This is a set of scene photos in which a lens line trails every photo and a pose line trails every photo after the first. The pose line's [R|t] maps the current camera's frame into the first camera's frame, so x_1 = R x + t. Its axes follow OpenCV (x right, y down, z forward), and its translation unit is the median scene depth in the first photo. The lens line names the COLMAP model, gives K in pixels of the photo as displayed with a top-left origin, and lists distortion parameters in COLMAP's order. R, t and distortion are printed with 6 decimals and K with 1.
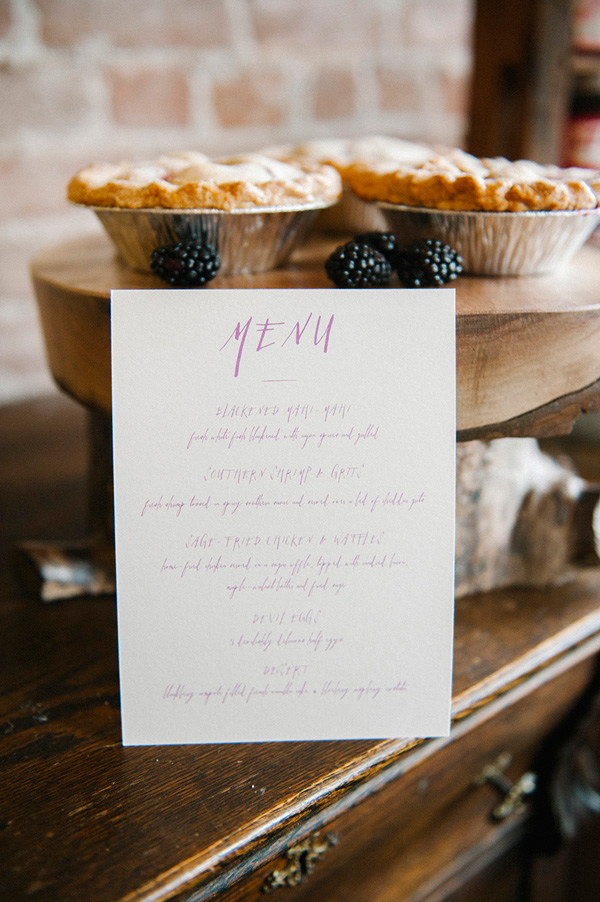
lens RADIAL K [[927.9, 0, 300.0], [0, 927.9, 451.0], [0, 0, 1]] dist [0.020365, 0.028444]
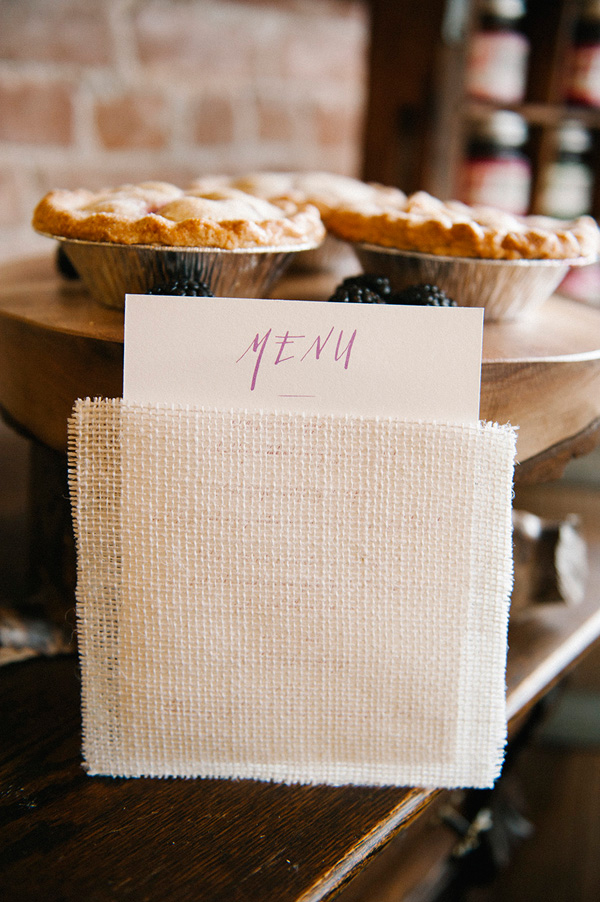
lens RADIAL K [[927.9, 0, 300.0], [0, 927.9, 451.0], [0, 0, 1]] dist [0.020365, 0.028444]
pose [[0.980998, -0.009096, 0.193804, -0.190532], [0.013314, 0.999702, -0.020476, -0.032003], [-0.193560, 0.022668, 0.980827, 0.057728]]
